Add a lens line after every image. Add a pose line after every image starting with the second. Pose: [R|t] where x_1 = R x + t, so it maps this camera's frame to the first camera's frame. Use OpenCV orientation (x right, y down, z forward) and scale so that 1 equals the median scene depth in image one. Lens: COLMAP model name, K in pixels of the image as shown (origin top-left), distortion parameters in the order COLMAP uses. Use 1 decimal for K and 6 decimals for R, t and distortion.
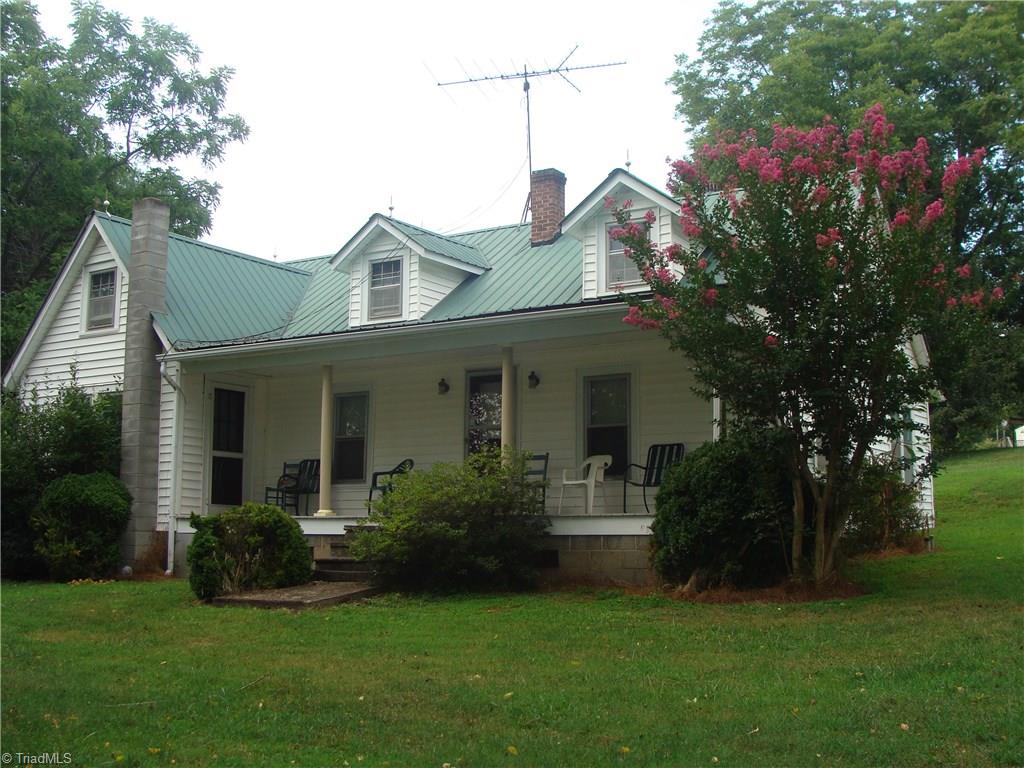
lens RADIAL K [[1199.4, 0, 512.0], [0, 1199.4, 384.0], [0, 0, 1]] dist [-0.159213, 0.038010]
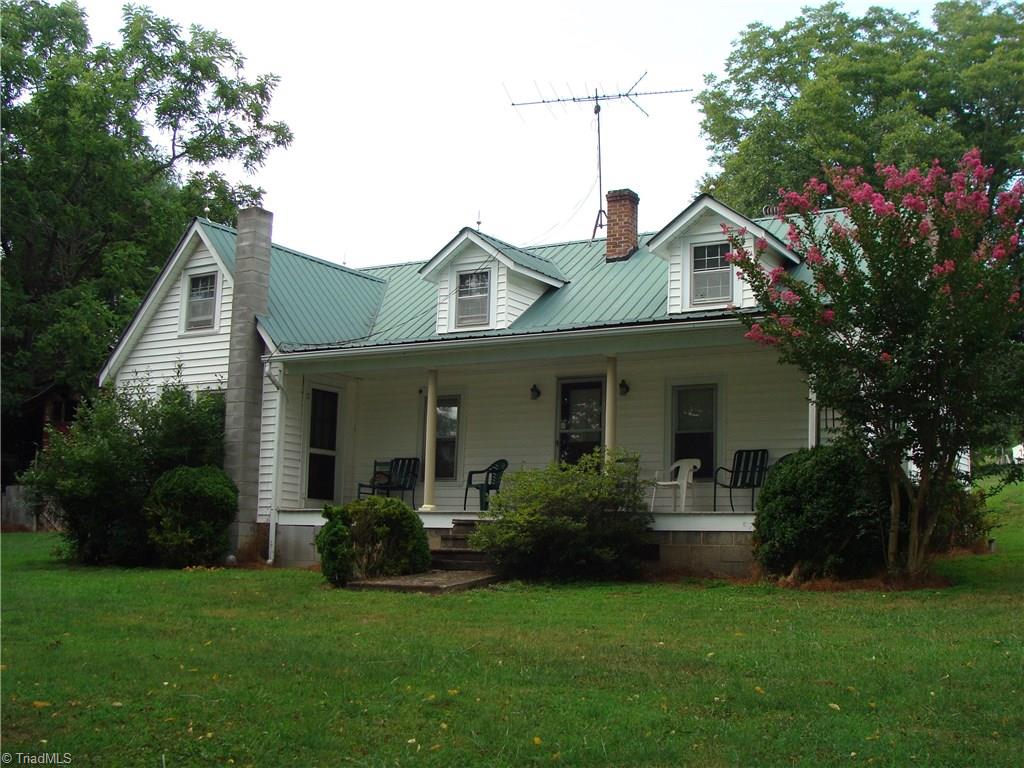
lens RADIAL K [[1212.2, 0, 512.0], [0, 1212.2, 384.0], [0, 0, 1]] dist [-0.167754, 0.055676]
pose [[0.999581, 0.023395, 0.017041, -0.091374], [-0.023280, 0.999705, -0.006944, 0.002734], [-0.017198, 0.006544, 0.999831, -0.074884]]
